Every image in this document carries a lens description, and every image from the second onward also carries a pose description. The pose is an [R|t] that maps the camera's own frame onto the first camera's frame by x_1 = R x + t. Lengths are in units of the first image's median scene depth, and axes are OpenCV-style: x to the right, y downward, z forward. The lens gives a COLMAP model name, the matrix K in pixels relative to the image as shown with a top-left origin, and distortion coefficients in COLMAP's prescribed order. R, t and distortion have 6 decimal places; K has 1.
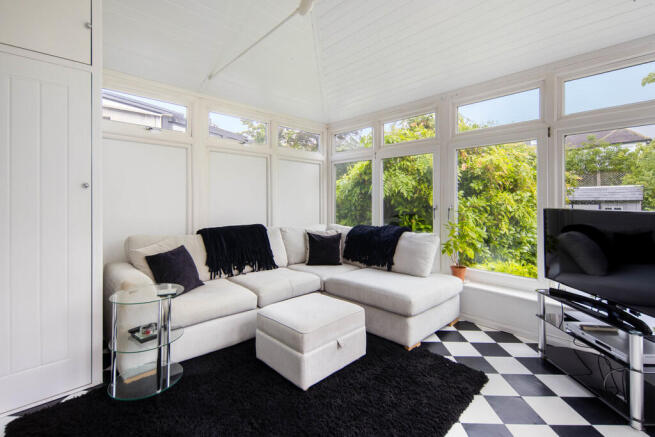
lens RADIAL K [[295.7, 0, 335.6], [0, 295.7, 203.8], [0, 0, 1]] dist [0.005730, -0.000941]
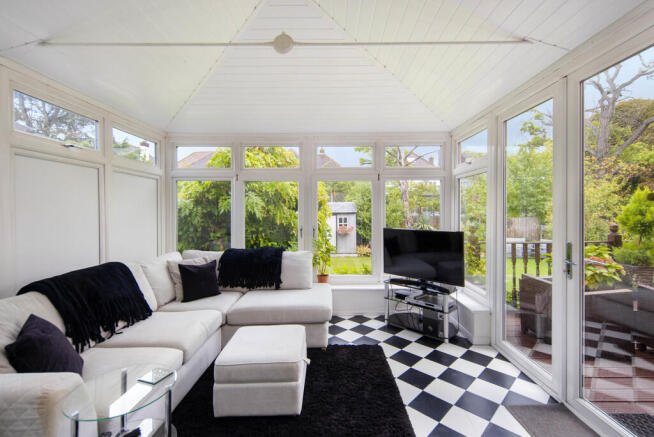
lens RADIAL K [[295.2, 0, 331.4], [0, 295.2, 213.8], [0, 0, 1]] dist [0.005730, -0.000941]
pose [[0.687477, -0.014454, 0.726062, -0.482288], [0.008589, 0.999894, 0.011772, -0.064042], [-0.726155, -0.001857, 0.687528, 0.113373]]
